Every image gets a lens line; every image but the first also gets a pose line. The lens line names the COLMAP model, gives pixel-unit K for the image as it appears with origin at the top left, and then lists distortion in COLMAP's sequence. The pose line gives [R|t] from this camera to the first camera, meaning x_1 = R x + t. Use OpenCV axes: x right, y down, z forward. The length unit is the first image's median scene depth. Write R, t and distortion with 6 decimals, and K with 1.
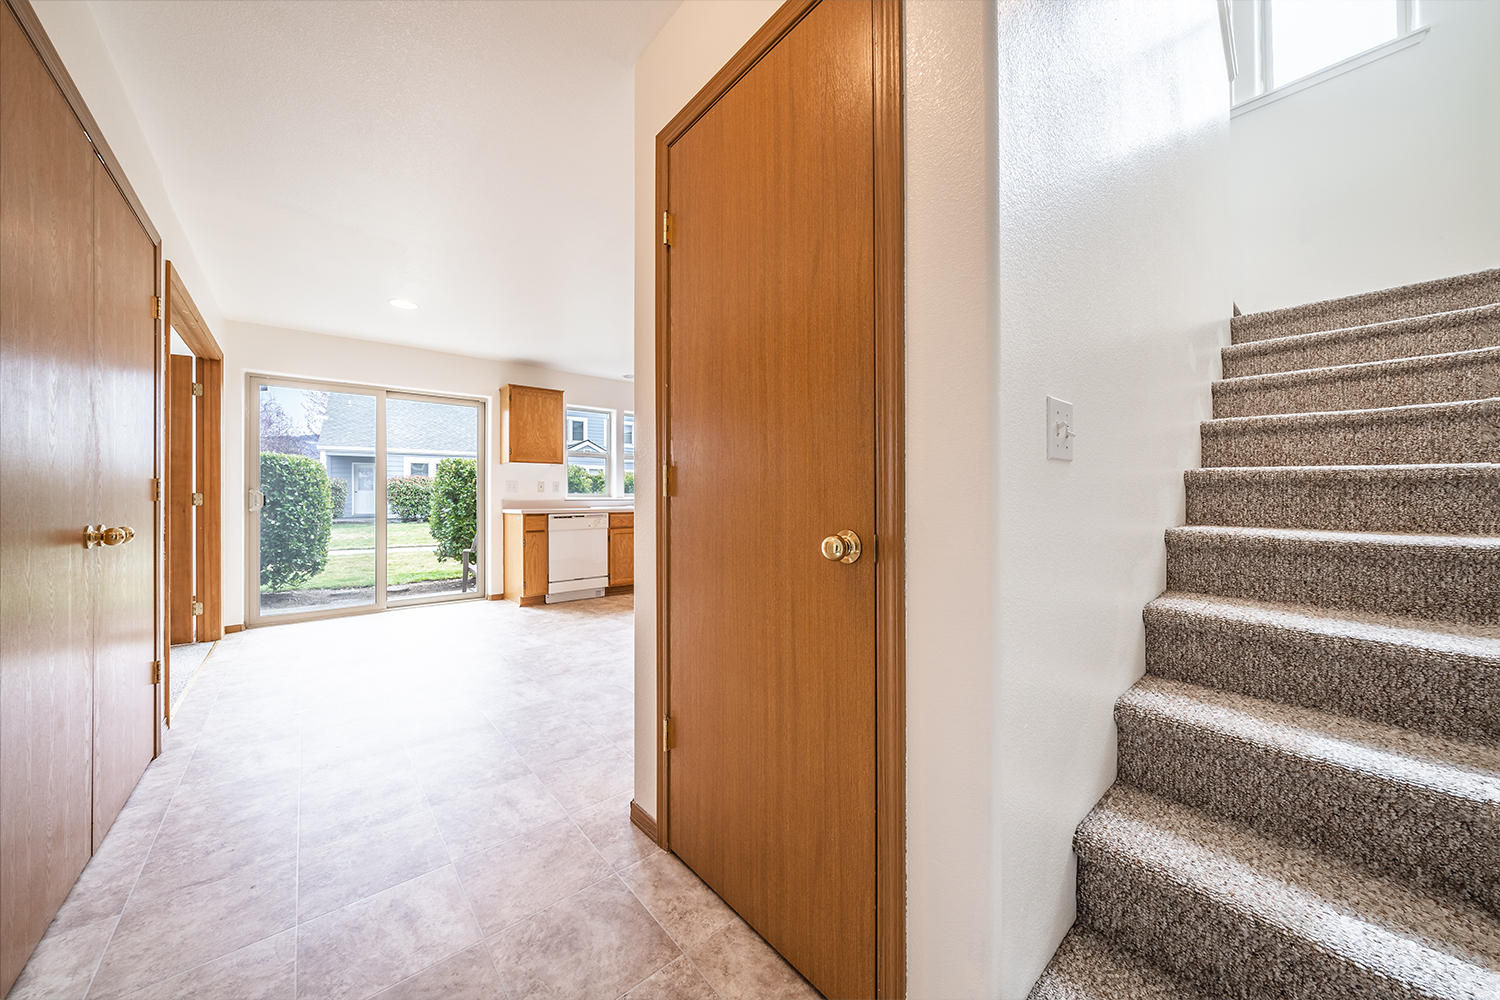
lens RADIAL K [[516.6, 0, 747.1], [0, 516.6, 494.2], [0, 0, 1]] dist [-0.008172, 0.000066]
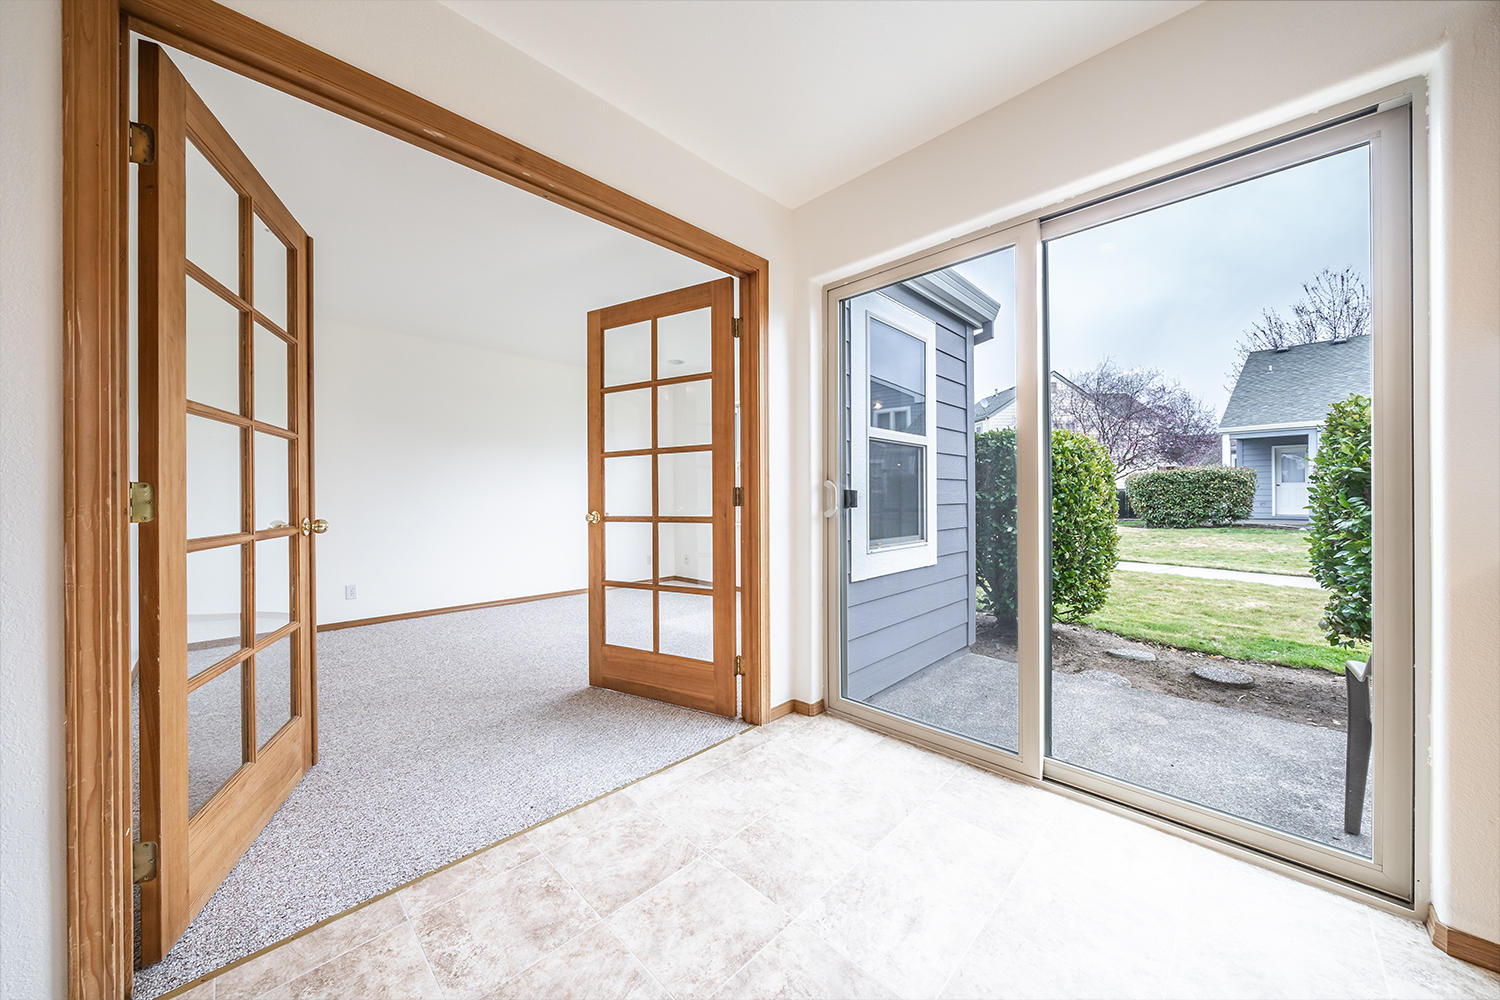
lens RADIAL K [[516.6, 0, 747.1], [0, 516.6, 494.2], [0, 0, 1]] dist [-0.008172, 0.000066]
pose [[0.076998, -0.000736, -0.997031, -0.305649], [0.009189, 0.999958, -0.000028, 0.004009], [0.996989, -0.009159, 0.077002, 0.695603]]
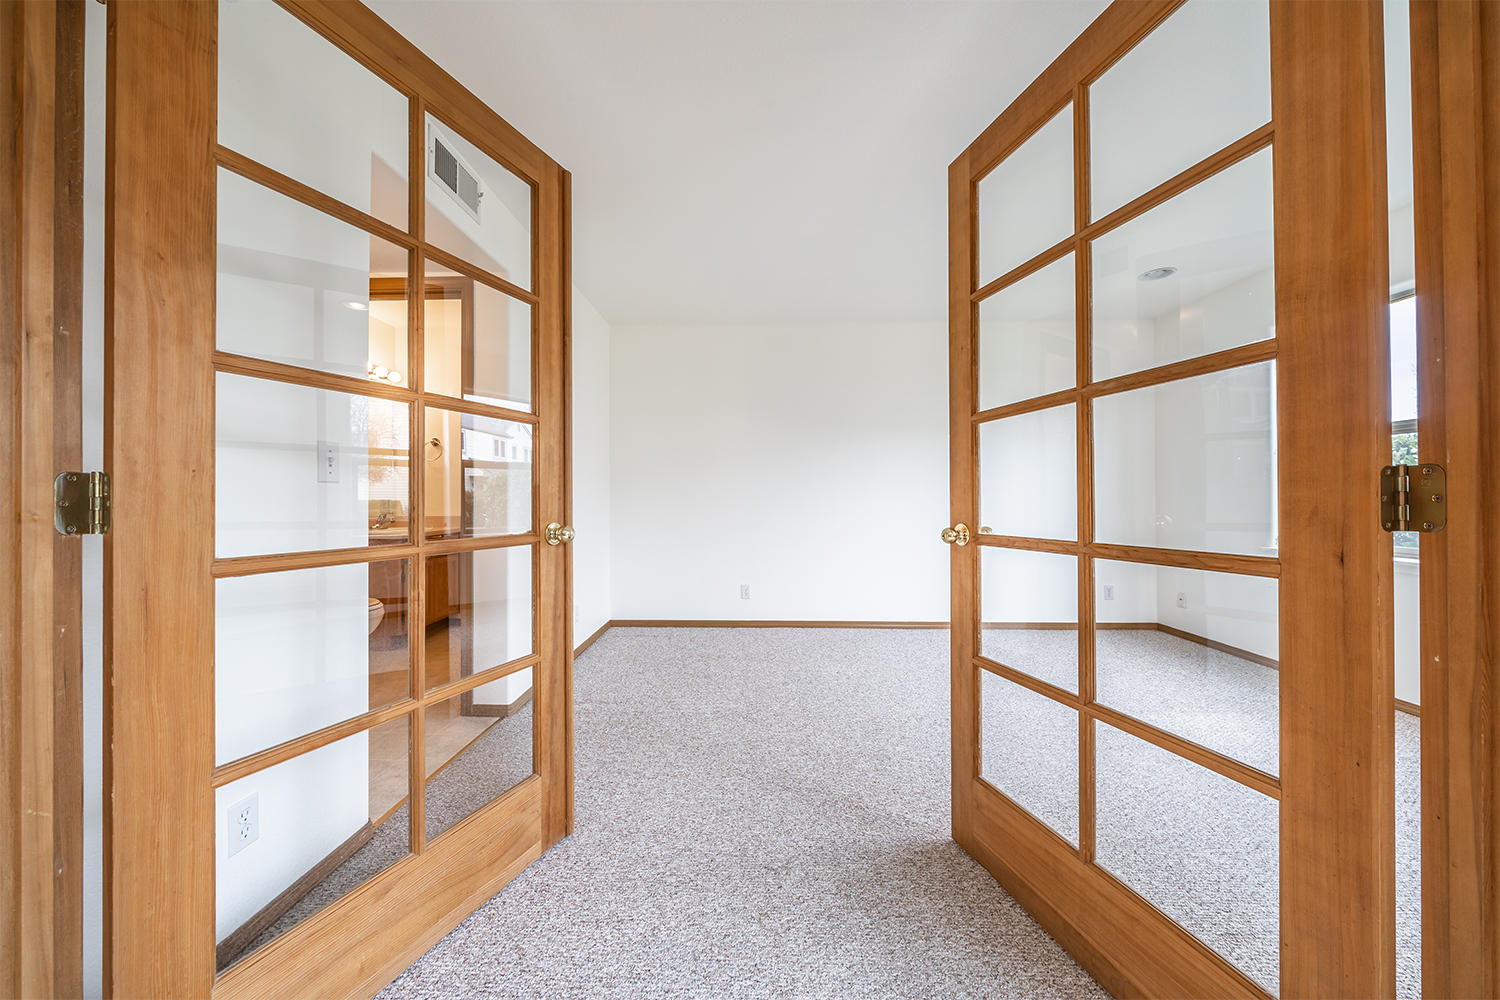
lens RADIAL K [[516.6, 0, 747.1], [0, 516.6, 494.2], [0, 0, 1]] dist [-0.008172, 0.000066]
pose [[-0.675984, -0.000058, -0.736916, -0.557539], [0.007198, 0.999952, -0.006682, 0.004739], [0.736881, -0.009822, -0.675951, 0.686536]]
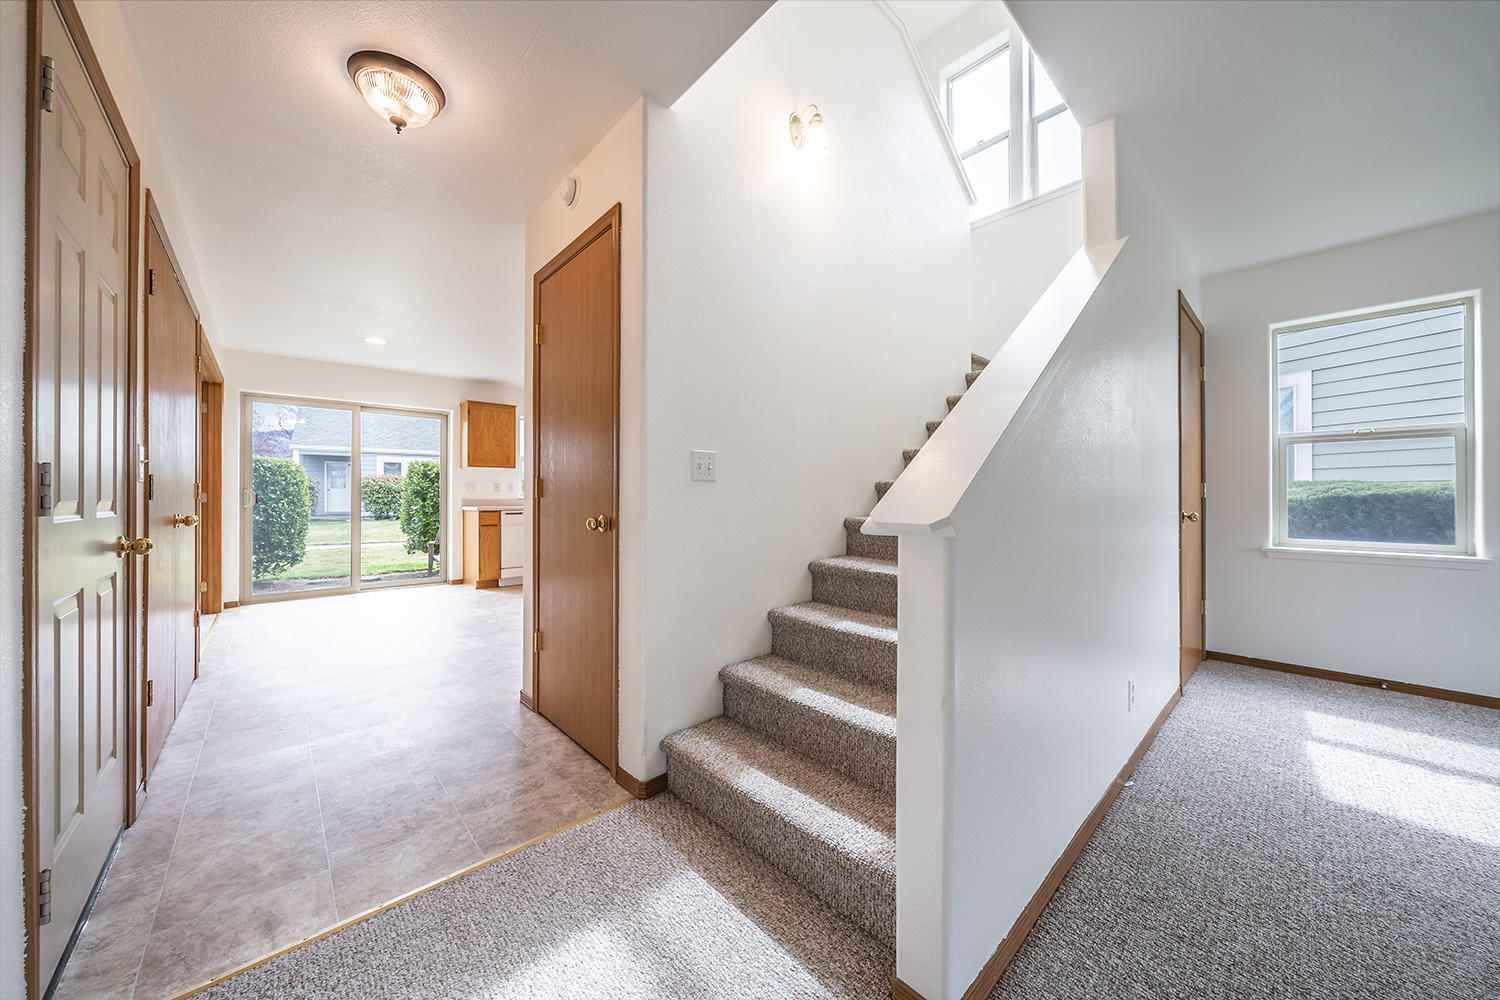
lens RADIAL K [[516.6, 0, 747.1], [0, 516.6, 494.2], [0, 0, 1]] dist [-0.008172, 0.000066]
pose [[0.999365, 0.003837, 0.035429, 0.133095], [-0.003868, 0.999992, 0.000801, -0.002644], [-0.035426, -0.000938, 0.999372, -0.195553]]
